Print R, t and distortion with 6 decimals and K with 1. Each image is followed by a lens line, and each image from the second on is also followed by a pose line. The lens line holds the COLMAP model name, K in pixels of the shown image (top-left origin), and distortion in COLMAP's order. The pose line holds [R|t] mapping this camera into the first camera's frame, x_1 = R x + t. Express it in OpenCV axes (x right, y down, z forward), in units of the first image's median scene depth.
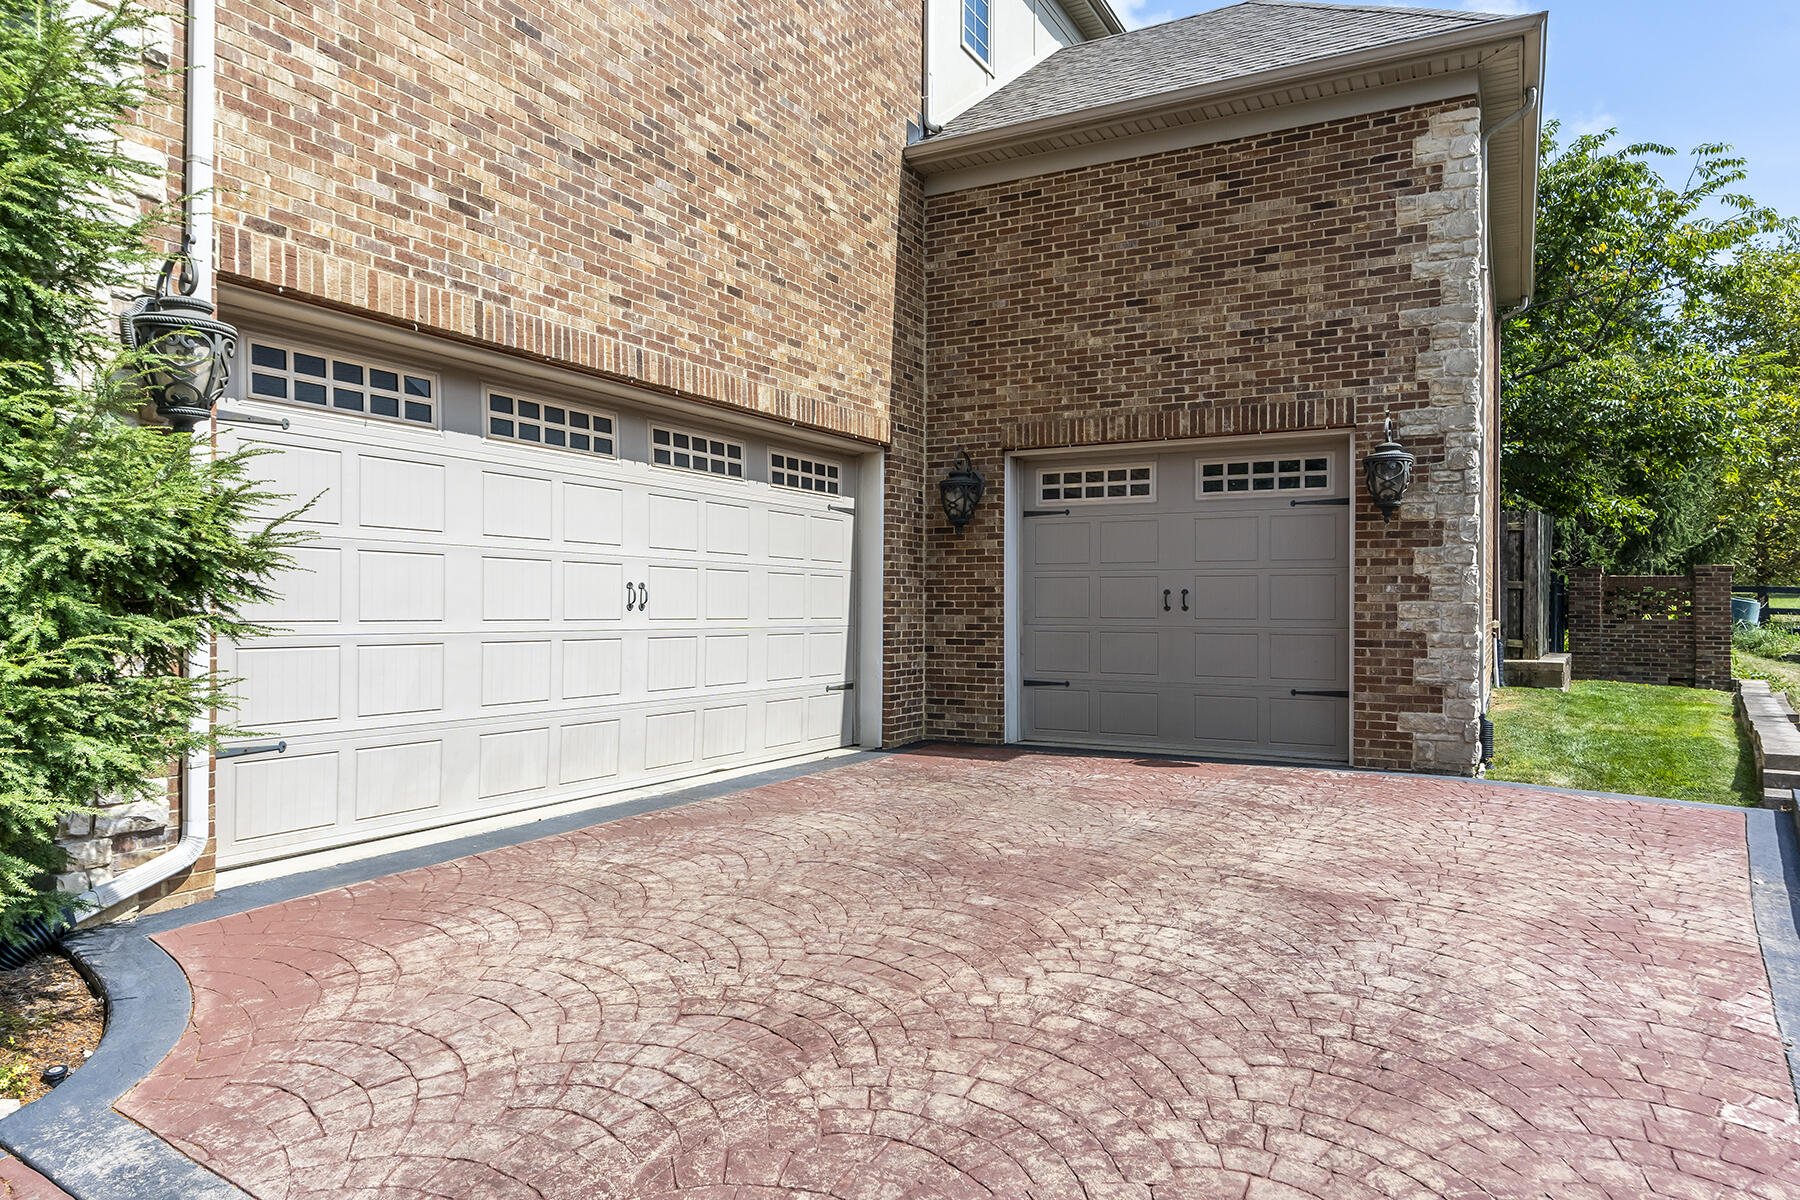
lens RADIAL K [[1130.2, 0, 898.2], [0, 1130.2, 597.0], [0, 0, 1]] dist [0.000278, 0.000248]
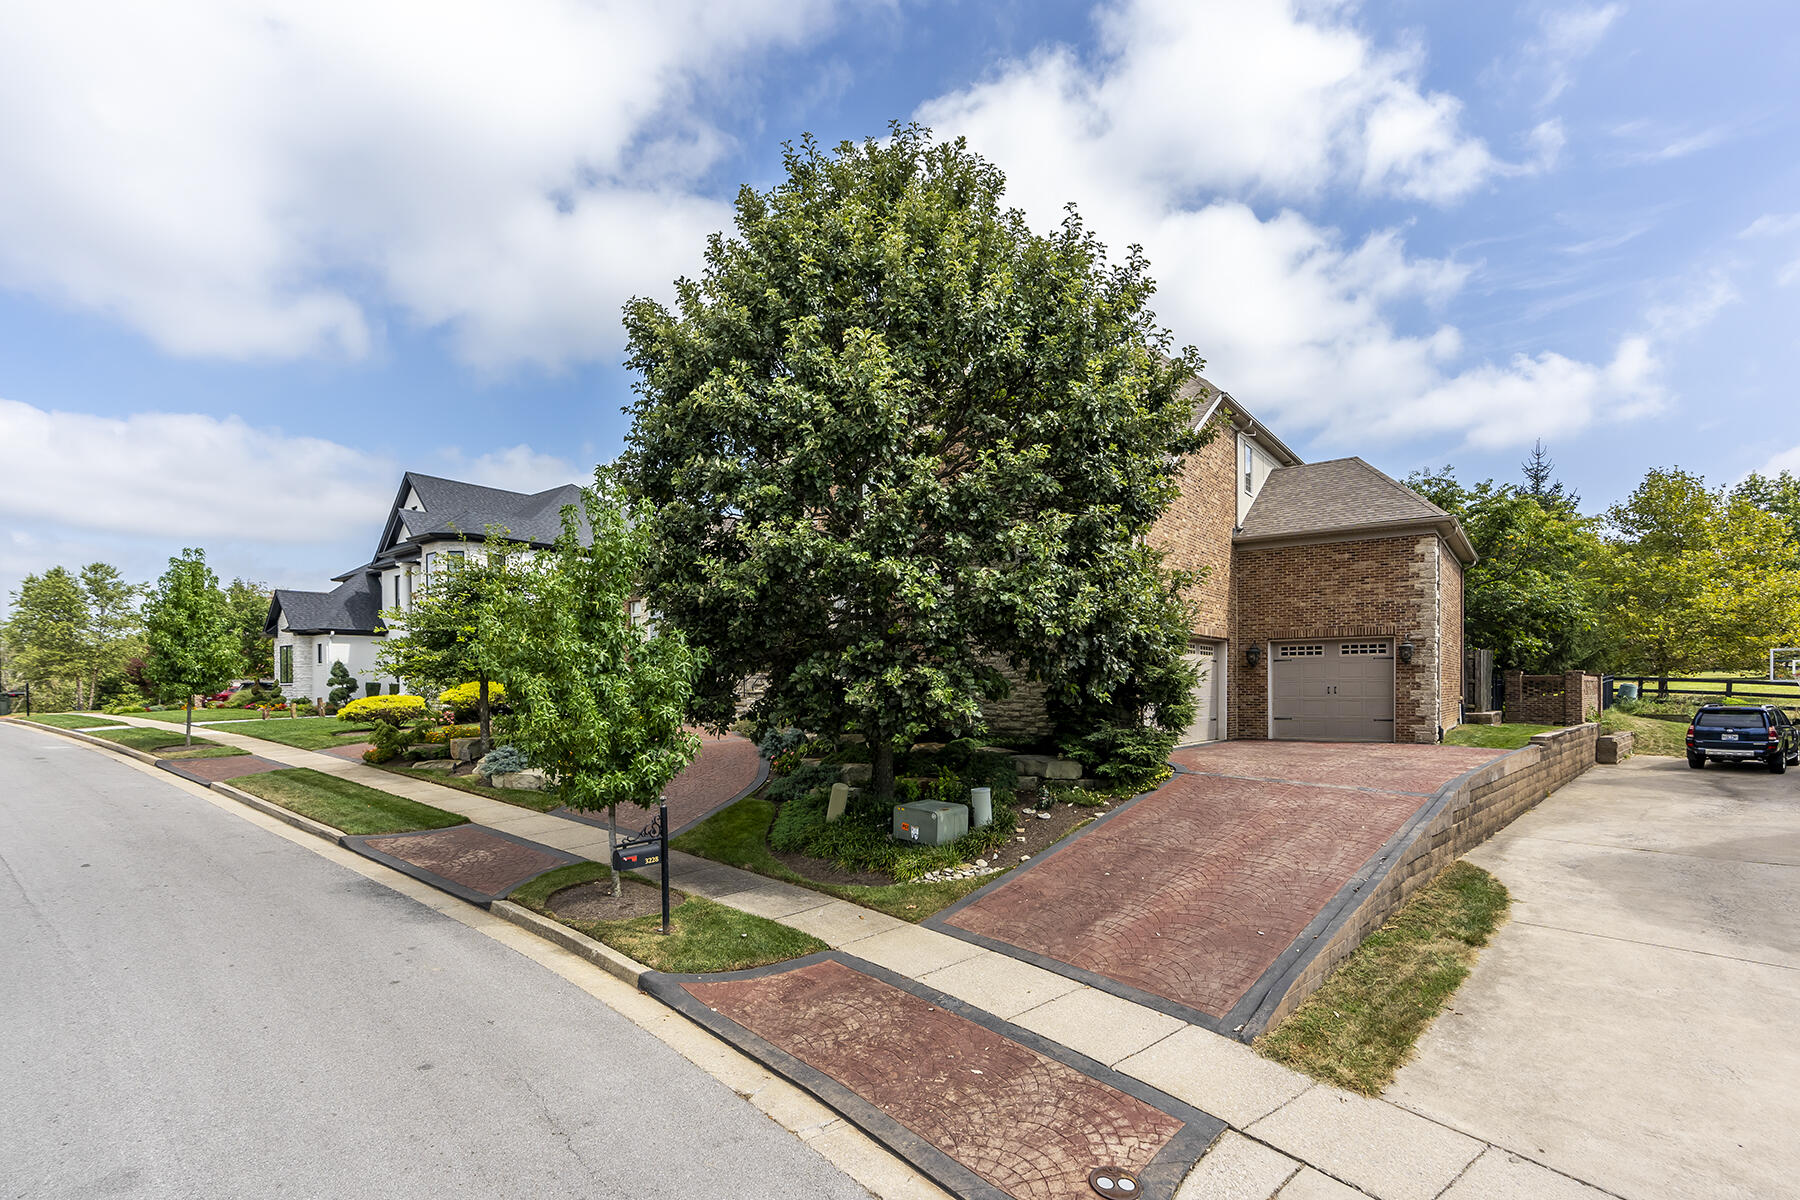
lens RADIAL K [[845.1, 0, 890.7], [0, 845.1, 693.9], [0, 0, 1]] dist [-0.010515, 0.000820]
pose [[0.986440, -0.007114, -0.163967, -0.552673], [0.009111, 0.999893, 0.011431, -0.023625], [0.163869, -0.012770, 0.986400, -1.423850]]
